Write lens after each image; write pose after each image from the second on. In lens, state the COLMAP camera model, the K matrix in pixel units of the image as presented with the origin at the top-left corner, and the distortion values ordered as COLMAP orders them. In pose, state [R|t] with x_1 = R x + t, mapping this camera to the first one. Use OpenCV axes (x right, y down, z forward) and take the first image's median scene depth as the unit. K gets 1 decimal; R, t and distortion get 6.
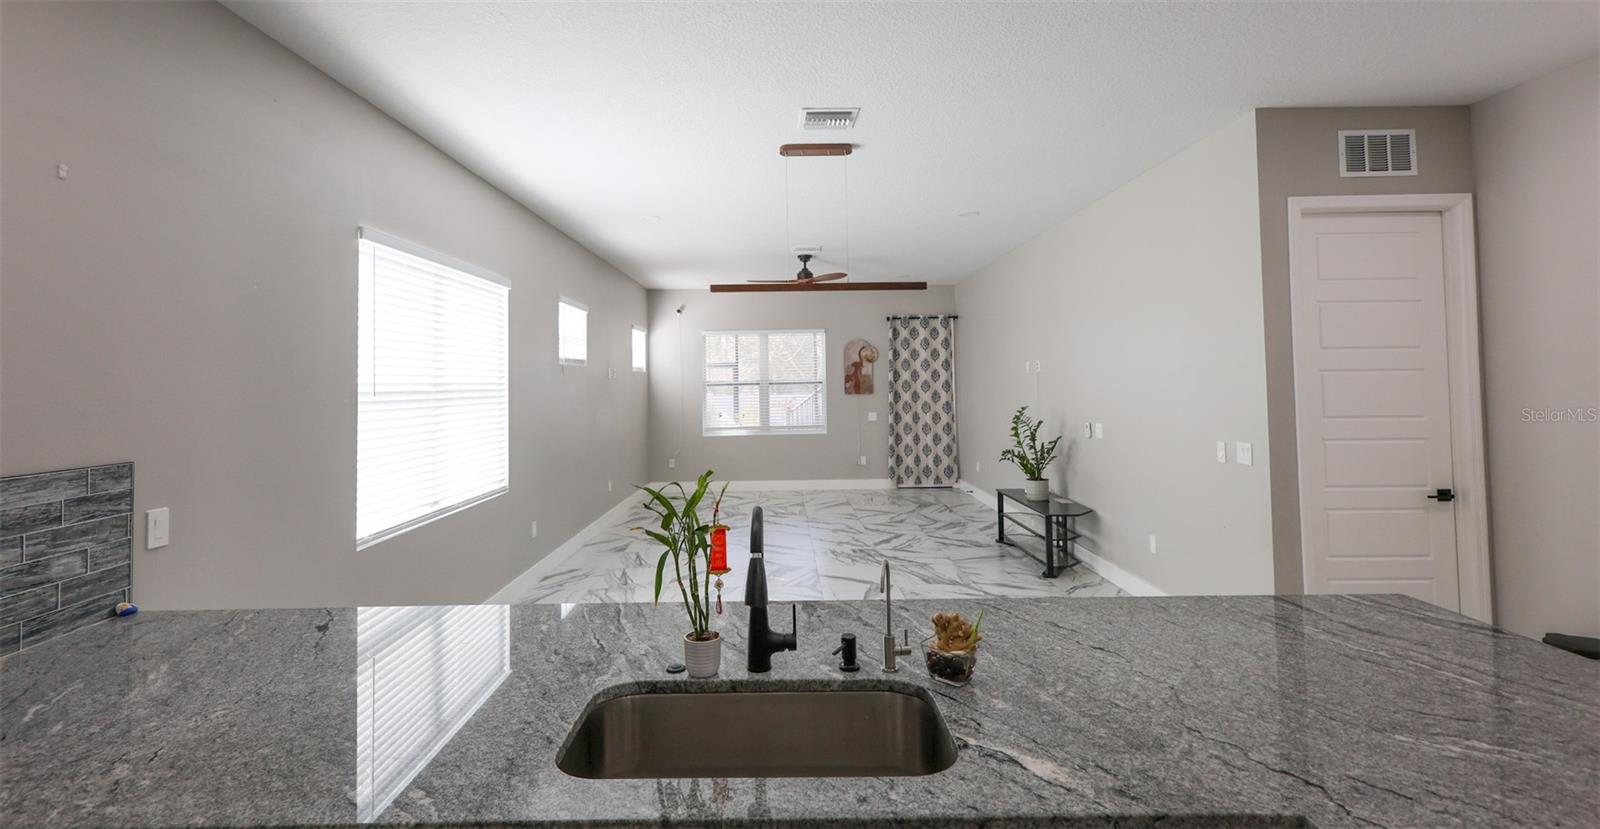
lens RADIAL K [[710.8, 0, 775.6], [0, 710.8, 357.4], [0, 0, 1]] dist [0.001665, 0.000228]
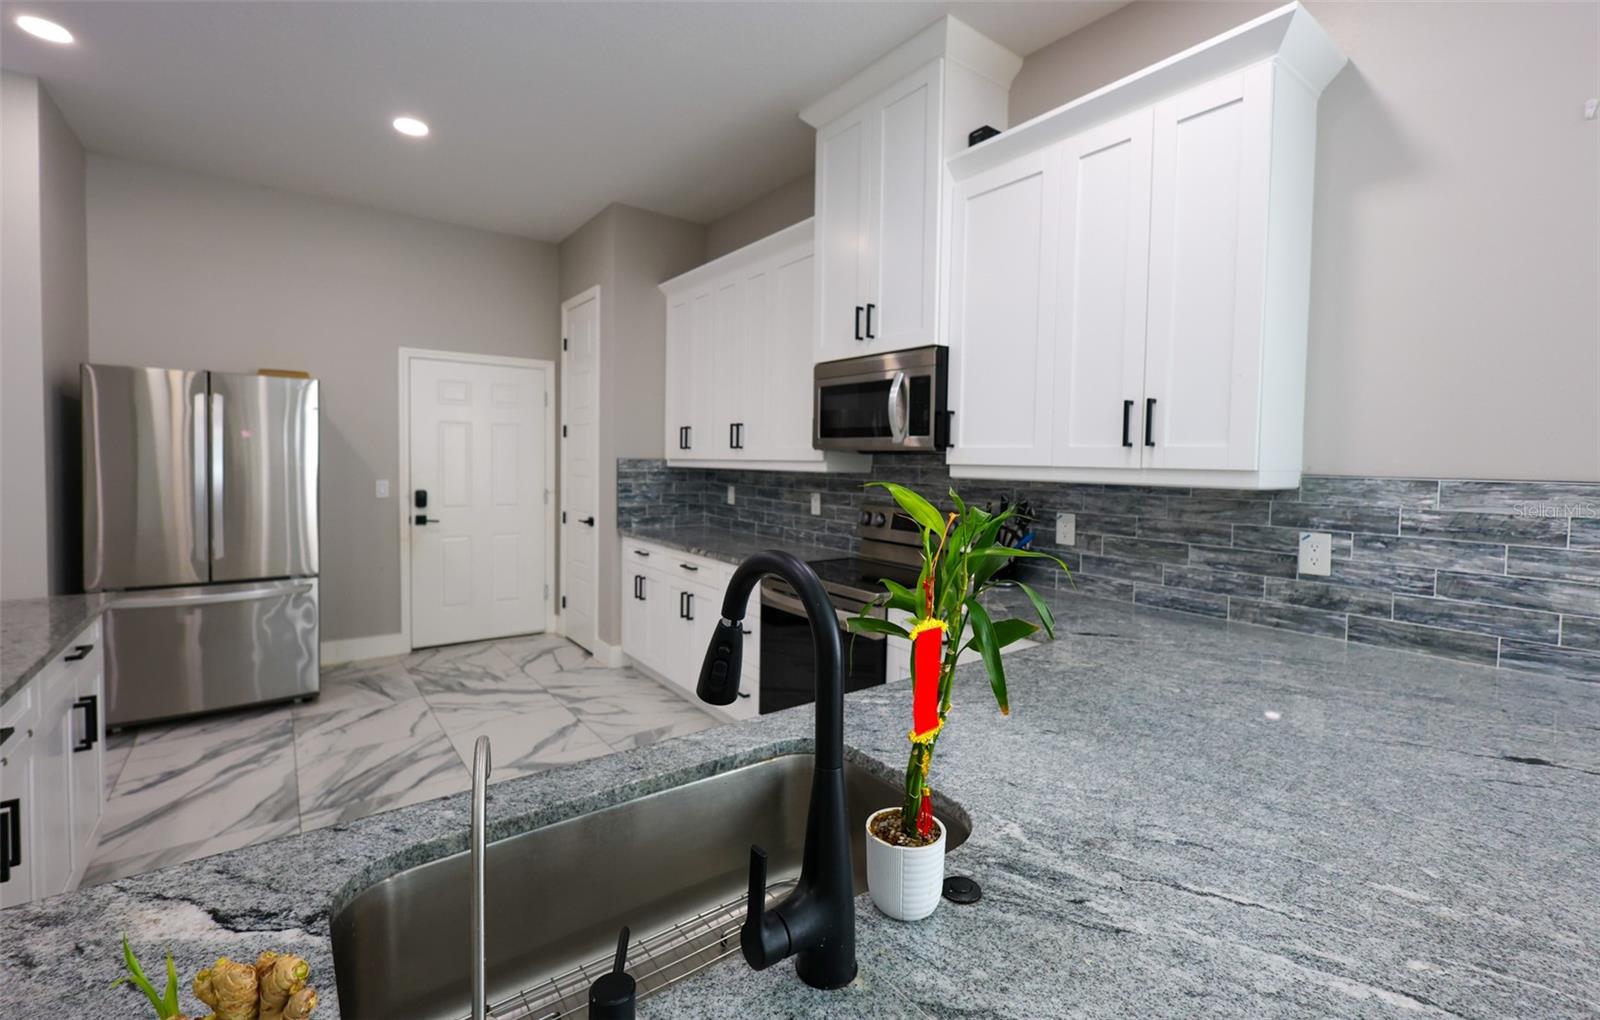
lens RADIAL K [[692.0, 0, 801.1], [0, 692.0, 482.2], [0, 0, 1]] dist [-0.000713, 0.000446]
pose [[-0.792071, 0.027552, -0.609807, 0.062183], [0.018327, 0.999604, 0.021360, 0.042585], [0.610154, 0.005743, -0.792262, 0.366430]]
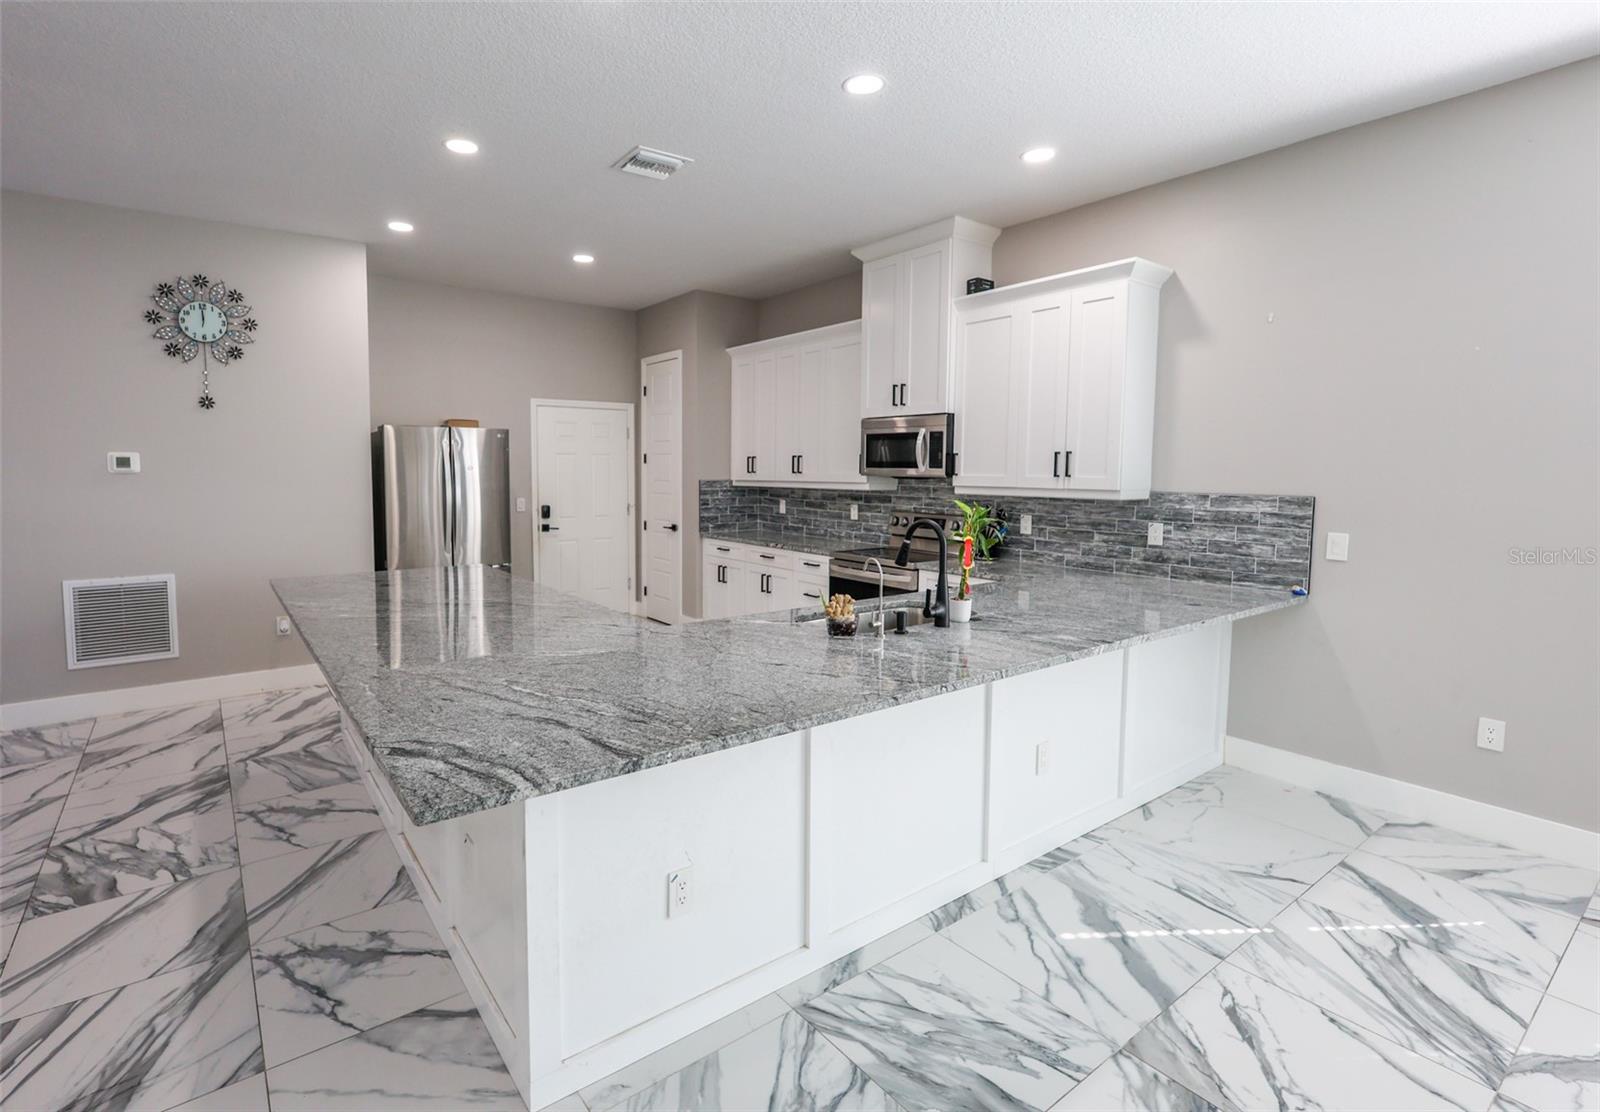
lens RADIAL K [[762.8, 0, 744.5], [0, 762.8, 524.7], [0, 0, 1]] dist [0.001637, 0.000259]
pose [[-0.805818, 0.059862, -0.589130, 0.367588], [0.028932, 0.997669, 0.061801, 0.027116], [0.591456, 0.032755, -0.805672, 0.588396]]
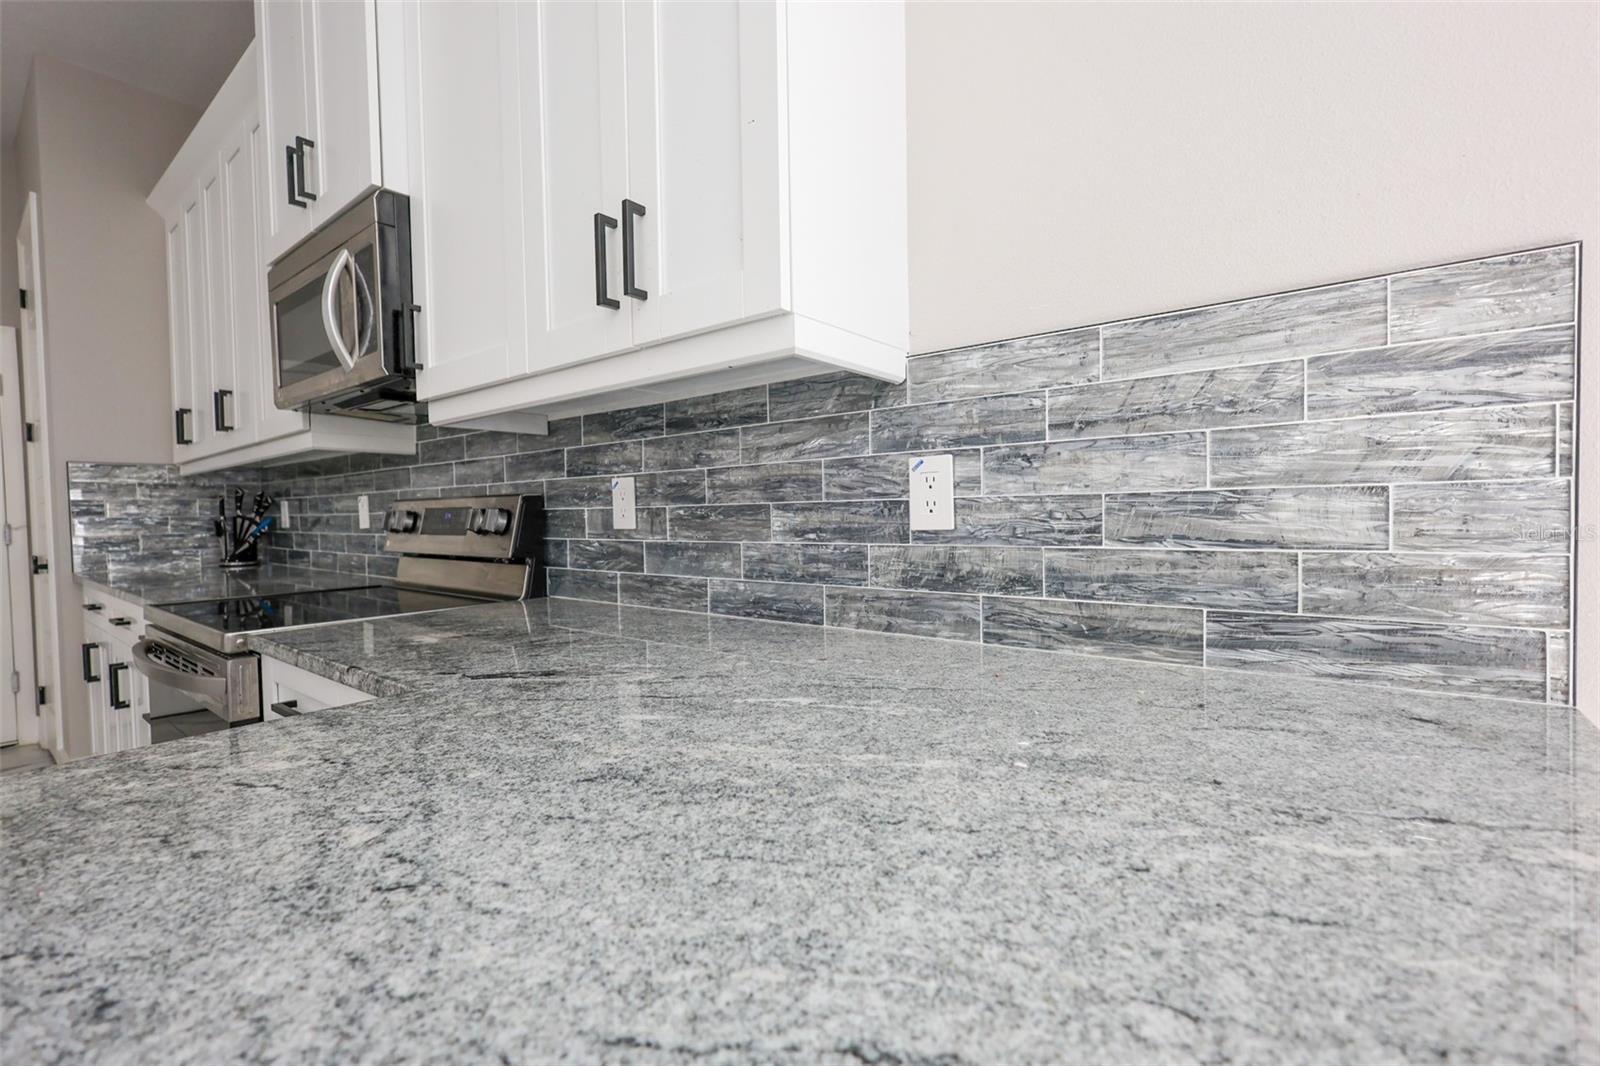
lens RADIAL K [[690.8, 0, 802.0], [0, 690.8, 529.9], [0, 0, 1]] dist [0.001192, 0.000562]
pose [[-0.610306, 0.054294, -0.790303, -0.166701], [0.055953, 0.998111, 0.025361, 0.091778], [0.790187, -0.028742, -0.612192, 0.339783]]
